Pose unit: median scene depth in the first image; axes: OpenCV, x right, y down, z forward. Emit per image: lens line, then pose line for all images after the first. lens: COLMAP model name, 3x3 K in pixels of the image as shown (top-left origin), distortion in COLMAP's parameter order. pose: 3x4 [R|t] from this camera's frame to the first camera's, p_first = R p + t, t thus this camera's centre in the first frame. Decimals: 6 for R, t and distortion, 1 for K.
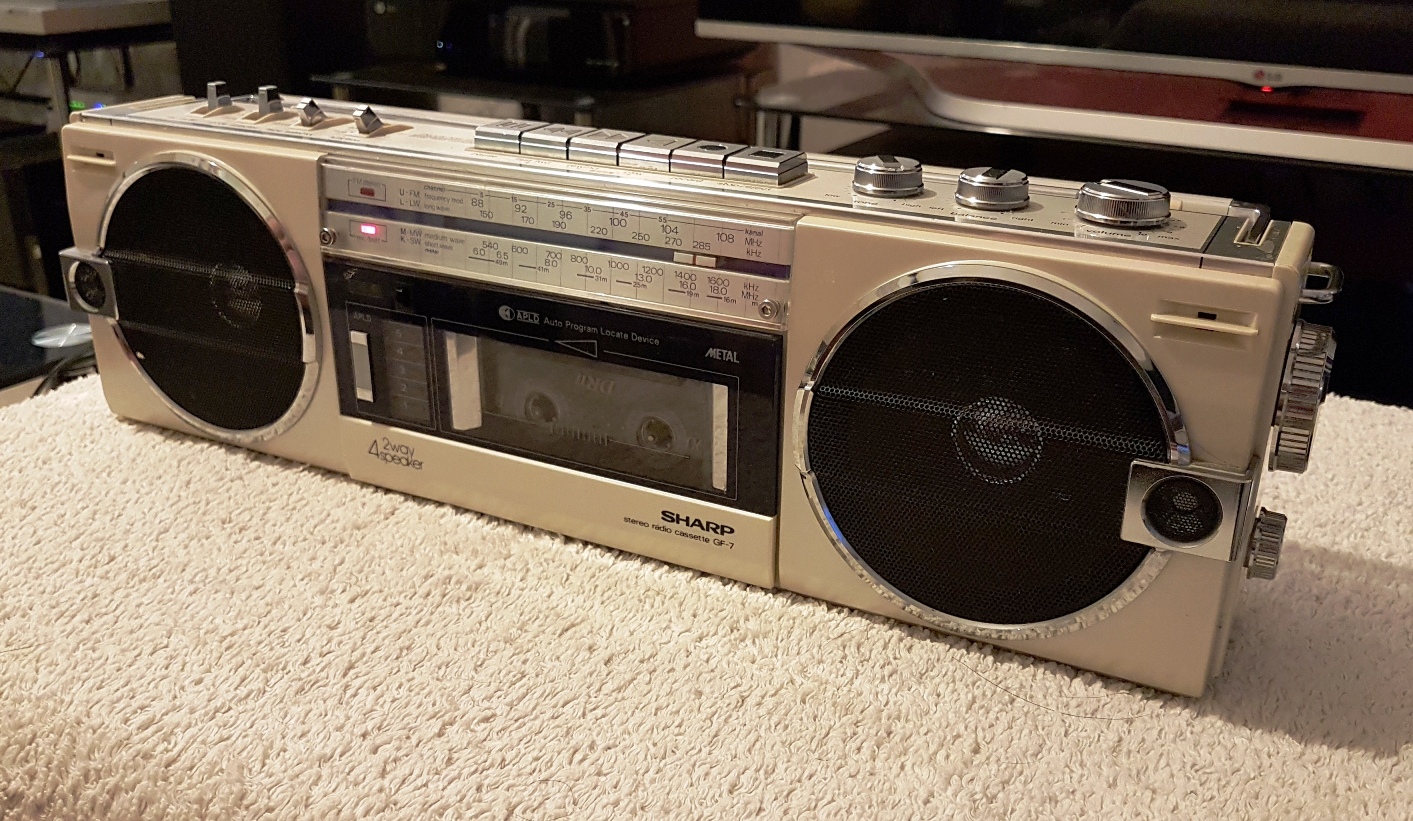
lens RADIAL K [[1252.9, 0, 708.3], [0, 1252.9, 410.0], [0, 0, 1]] dist [0.008656, 0.002438]
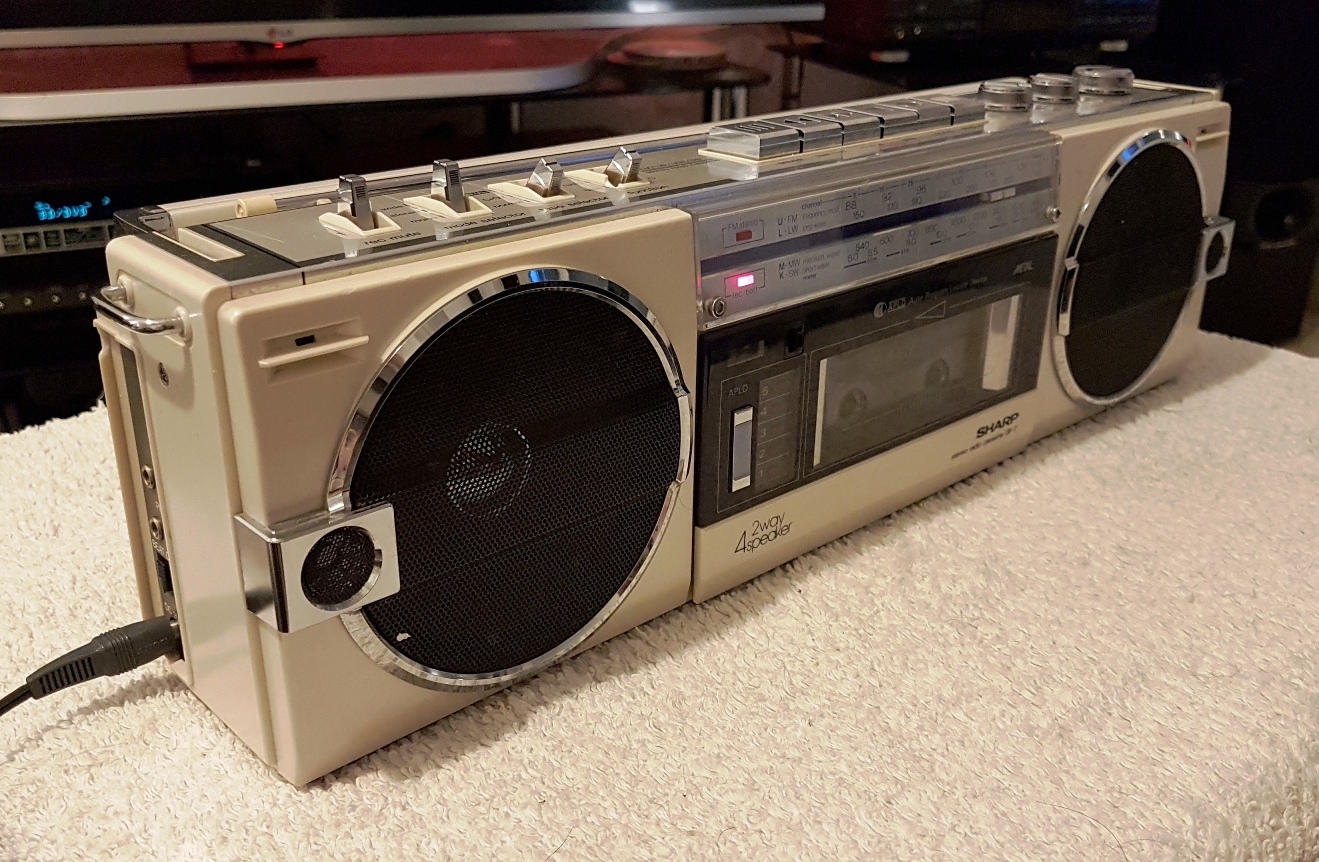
lens RADIAL K [[1281.1, 0, 659.6], [0, 1281.1, 431.3], [0, 0, 1]] dist [-0.045539, 0.000000]
pose [[0.359618, -0.380001, 0.852217, -1.046440], [0.343147, 0.903176, 0.257922, -0.291473], [-0.867713, 0.199682, 0.455194, 0.693090]]
